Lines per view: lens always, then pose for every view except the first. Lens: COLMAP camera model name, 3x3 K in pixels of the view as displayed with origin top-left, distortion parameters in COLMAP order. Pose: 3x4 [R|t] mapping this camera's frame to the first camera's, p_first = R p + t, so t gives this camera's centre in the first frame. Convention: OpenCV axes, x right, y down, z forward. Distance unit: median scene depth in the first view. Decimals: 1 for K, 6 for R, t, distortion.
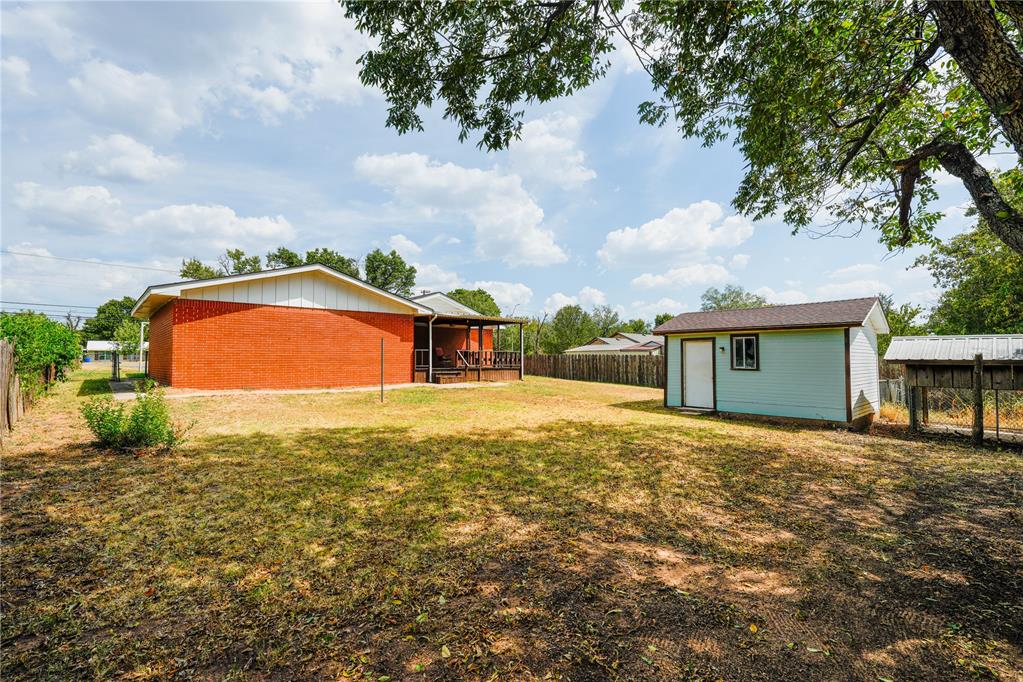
lens RADIAL K [[452.3, 0, 511.5], [0, 452.3, 341.0], [0, 0, 1]] dist [-0.010167, 0.000202]
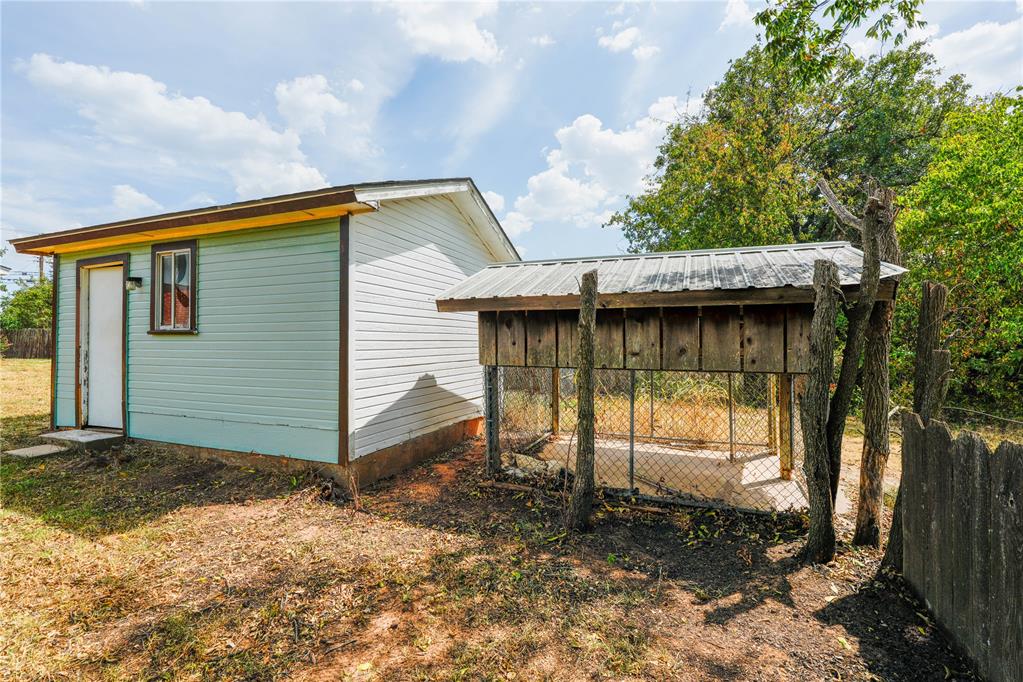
lens RADIAL K [[452.3, 0, 511.5], [0, 452.3, 341.0], [0, 0, 1]] dist [-0.010167, 0.000202]
pose [[0.898619, -0.001852, 0.438726, 0.584247], [-0.014537, 0.999316, 0.033994, 0.050651], [-0.438489, -0.036926, 0.897977, 0.496089]]
